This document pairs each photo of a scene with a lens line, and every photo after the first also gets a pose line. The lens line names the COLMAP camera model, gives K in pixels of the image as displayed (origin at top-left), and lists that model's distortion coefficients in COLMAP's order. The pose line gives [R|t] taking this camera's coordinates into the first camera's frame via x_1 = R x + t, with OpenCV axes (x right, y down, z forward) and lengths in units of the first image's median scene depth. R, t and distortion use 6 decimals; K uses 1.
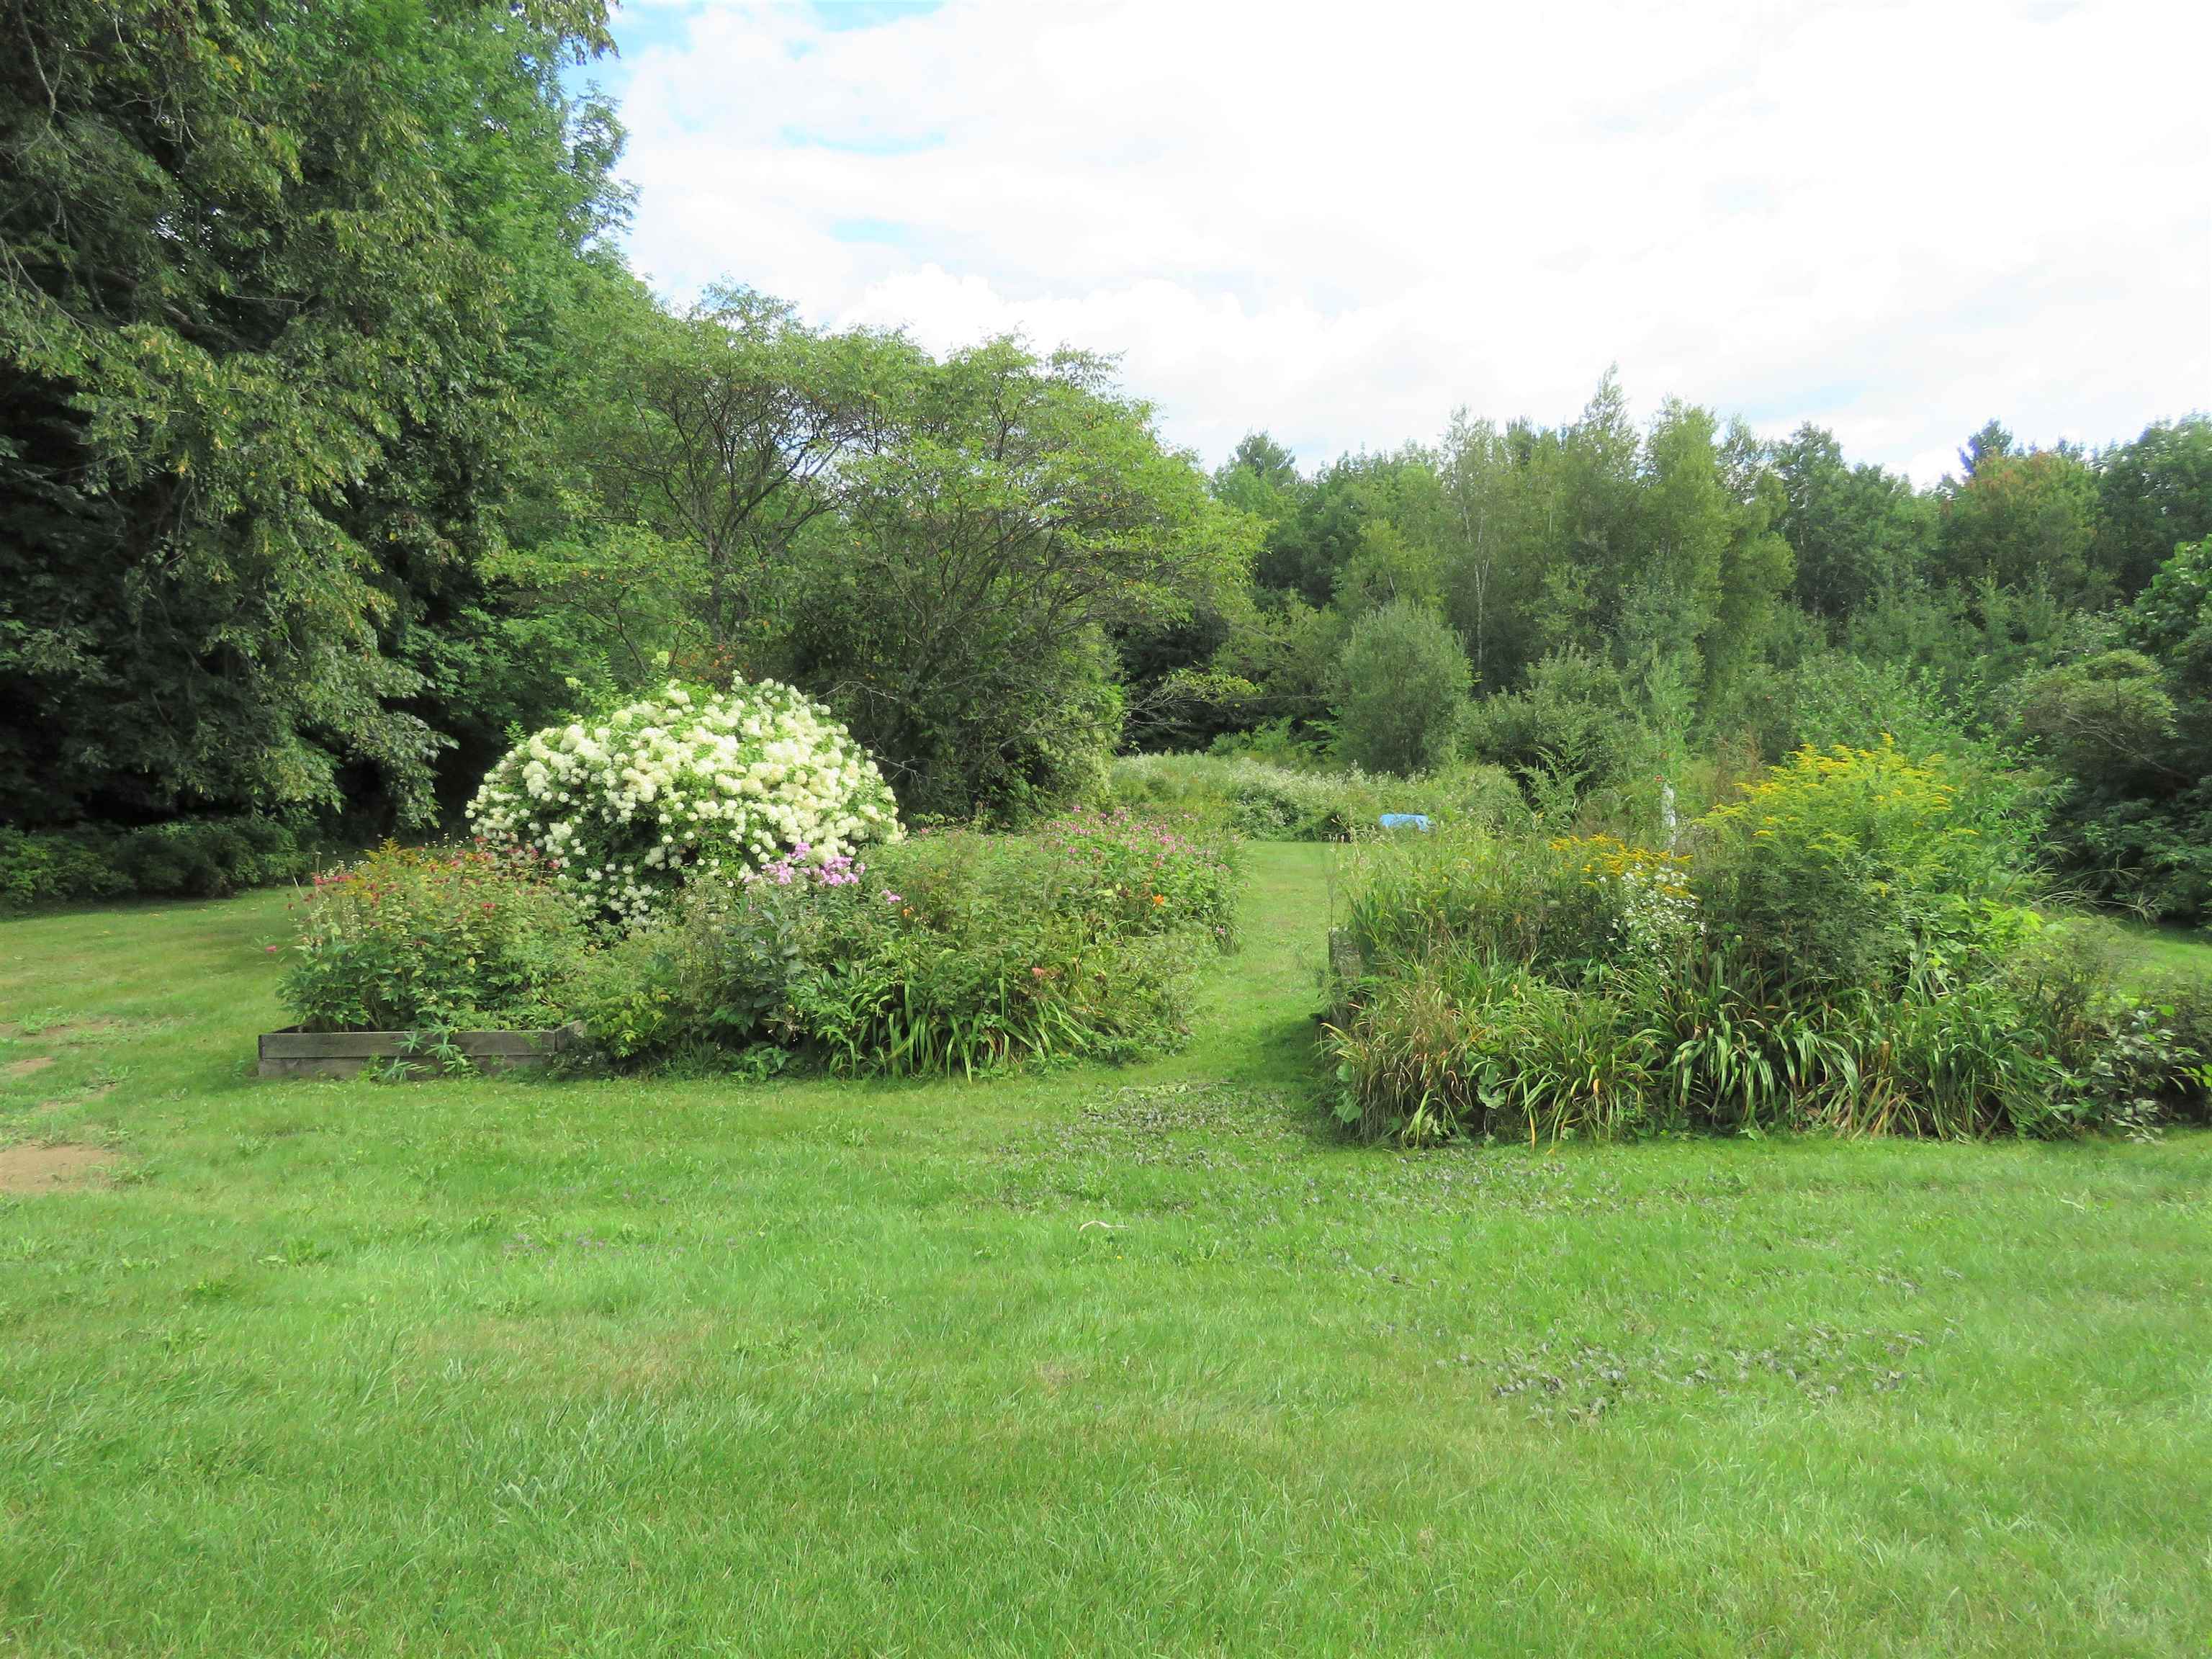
lens RADIAL K [[1401.0, 0, 1106.0], [0, 1401.0, 829.5], [0, 0, 1]] dist [-0.000572, -0.000994]
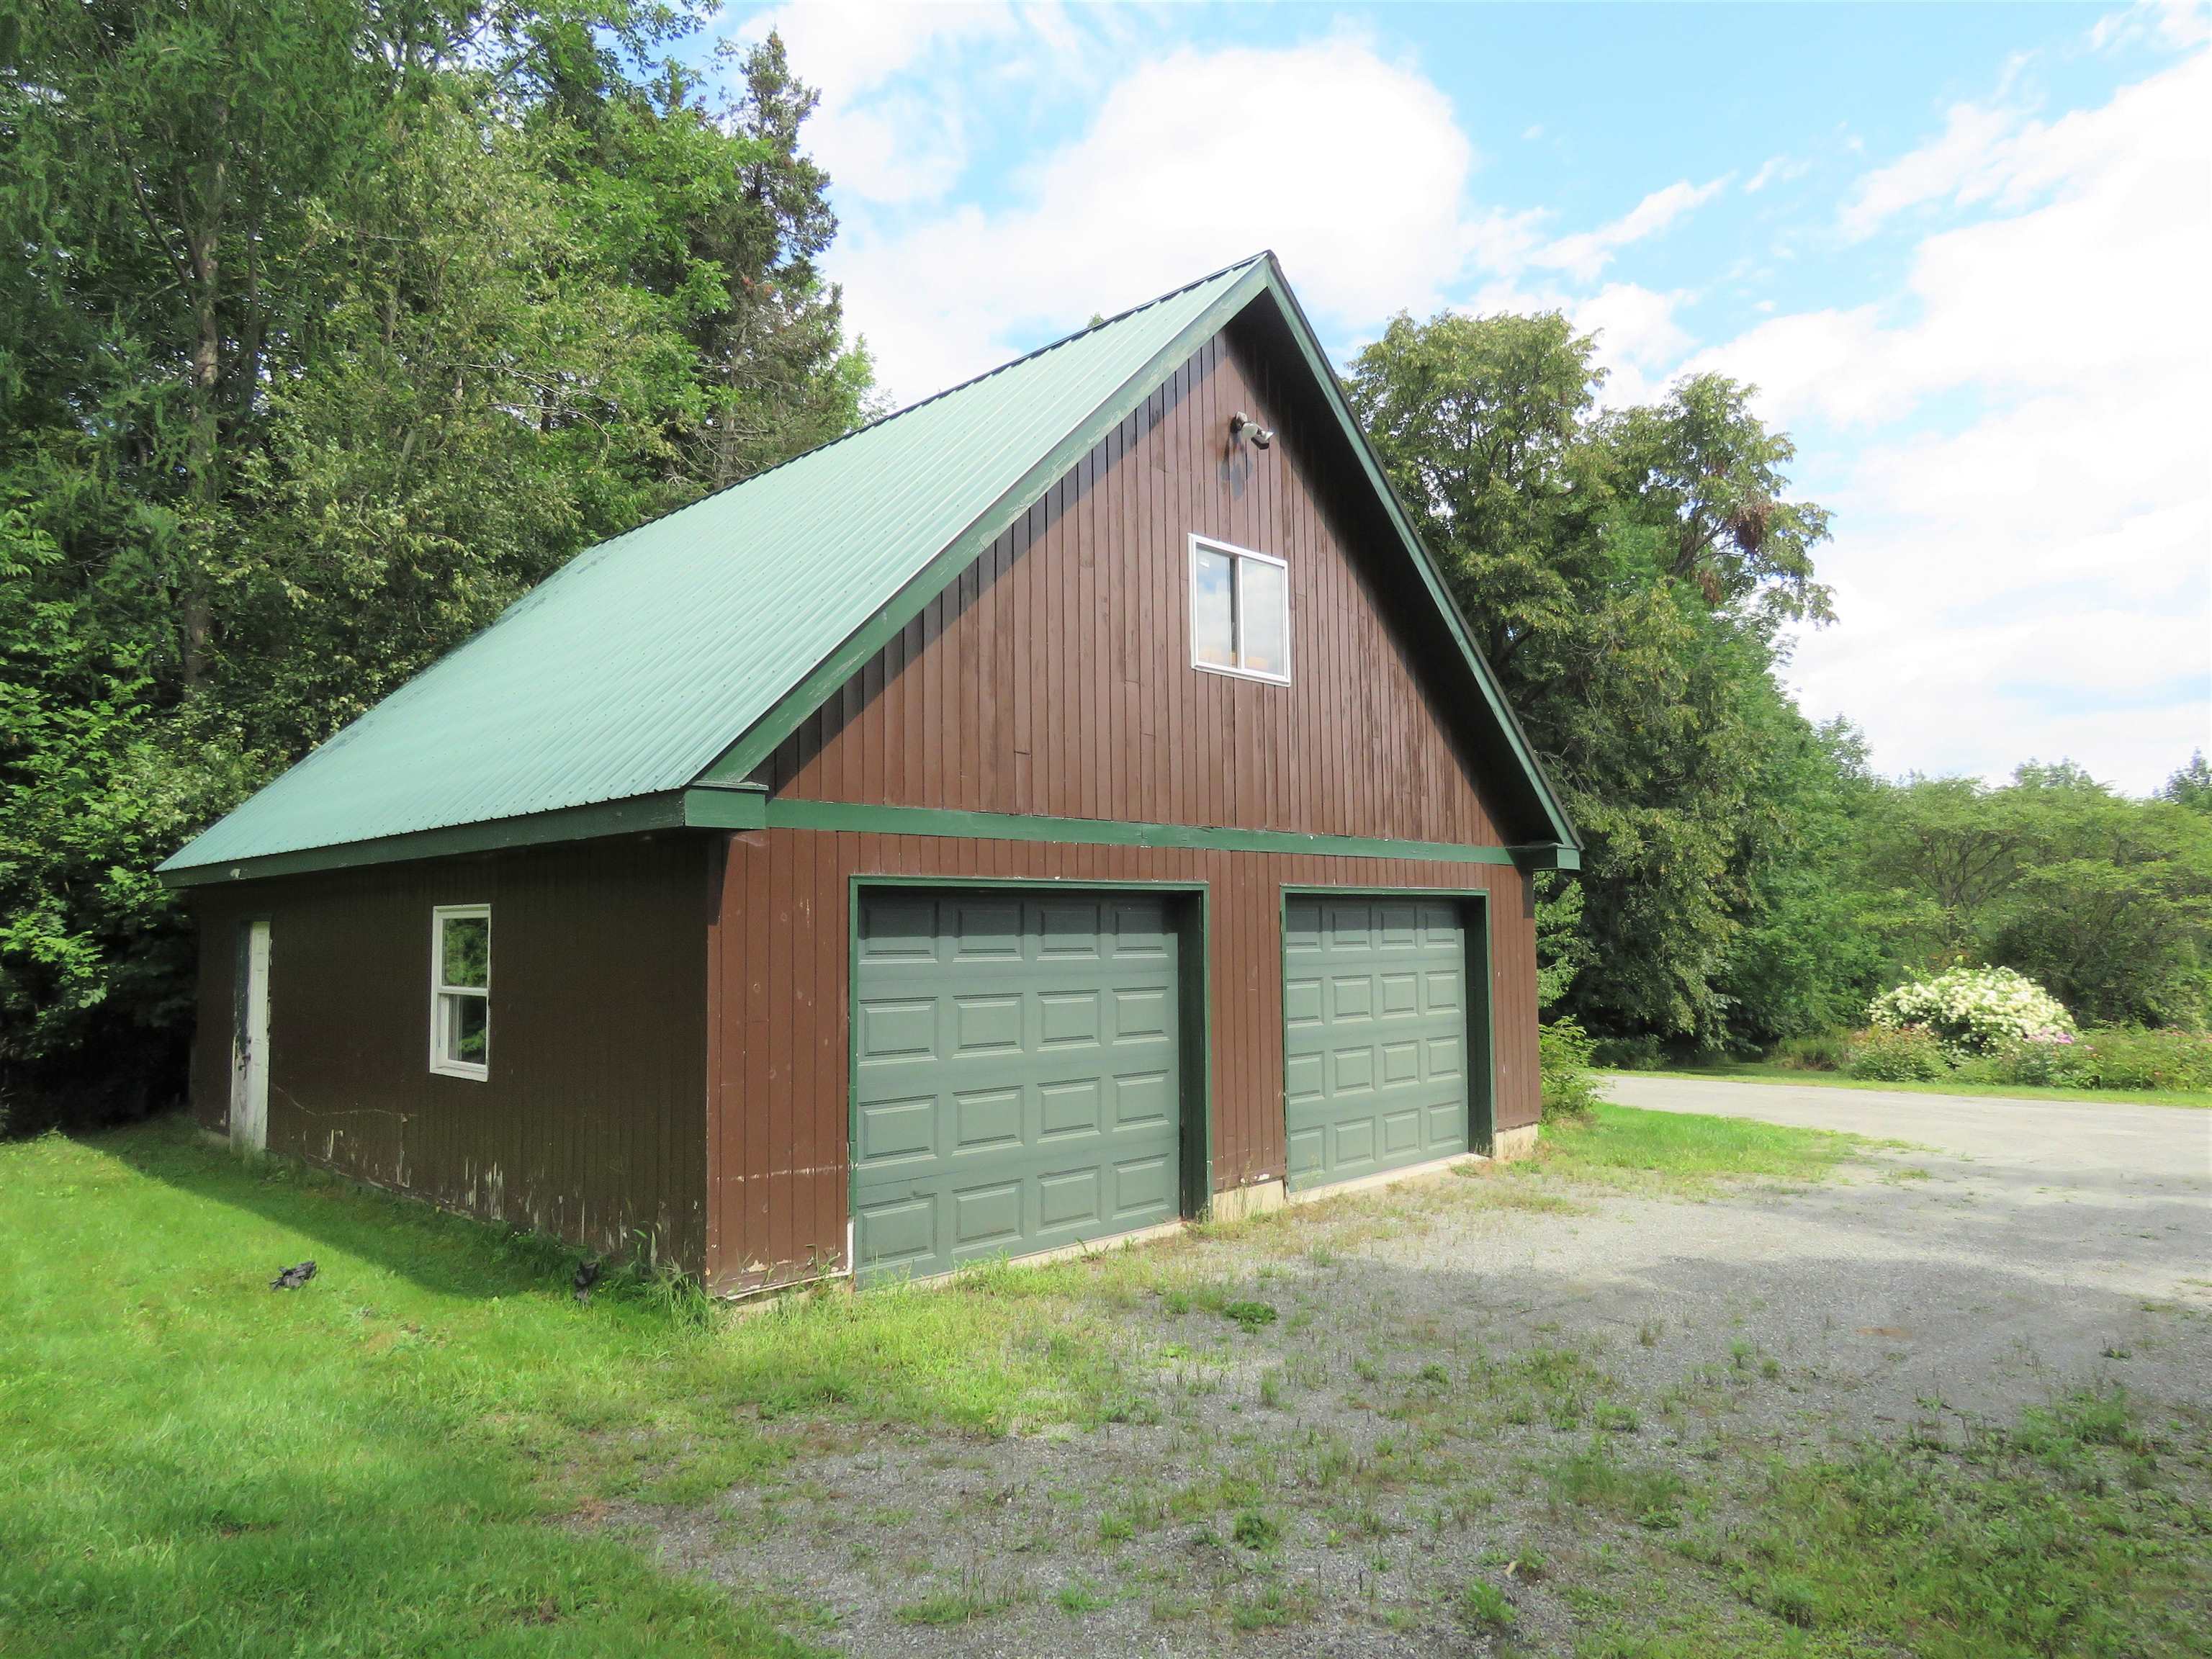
lens RADIAL K [[1401.0, 0, 1106.0], [0, 1401.0, 829.5], [0, 0, 1]] dist [-0.000572, -0.000994]
pose [[0.775826, -0.058203, -0.628257, 0.075617], [-0.067231, 0.982441, -0.174038, 0.176852], [0.627355, 0.177261, 0.758290, -1.770768]]
